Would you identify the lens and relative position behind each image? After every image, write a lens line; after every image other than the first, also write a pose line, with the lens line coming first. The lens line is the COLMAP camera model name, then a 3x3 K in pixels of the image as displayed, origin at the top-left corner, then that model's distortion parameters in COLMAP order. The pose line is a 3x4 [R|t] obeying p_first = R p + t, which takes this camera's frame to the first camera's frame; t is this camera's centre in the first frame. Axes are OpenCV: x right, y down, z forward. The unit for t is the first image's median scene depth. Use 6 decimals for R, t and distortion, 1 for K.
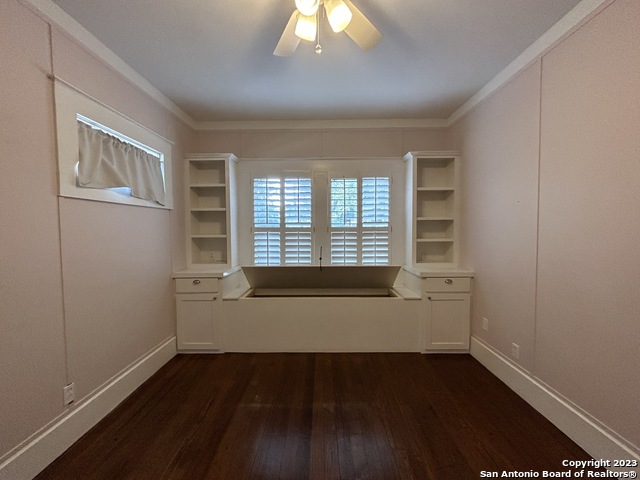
lens RADIAL K [[260.0, 0, 320.0], [0, 260.0, 240.0], [0, 0, 1]] dist [0.000049, -0.000201]
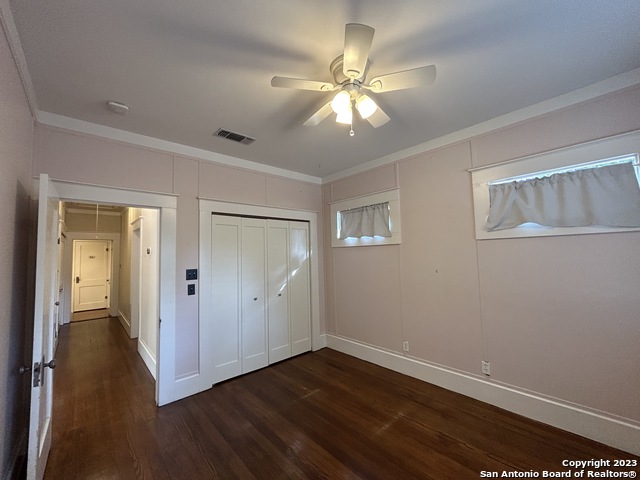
lens RADIAL K [[260.0, 0, 320.0], [0, 260.0, 240.0], [0, 0, 1]] dist [0.000049, -0.000201]
pose [[-0.735321, -0.018397, -0.677469, 0.679000], [-0.000580, 0.999648, -0.026517, -0.101096], [0.677719, -0.019106, -0.735073, 1.257757]]
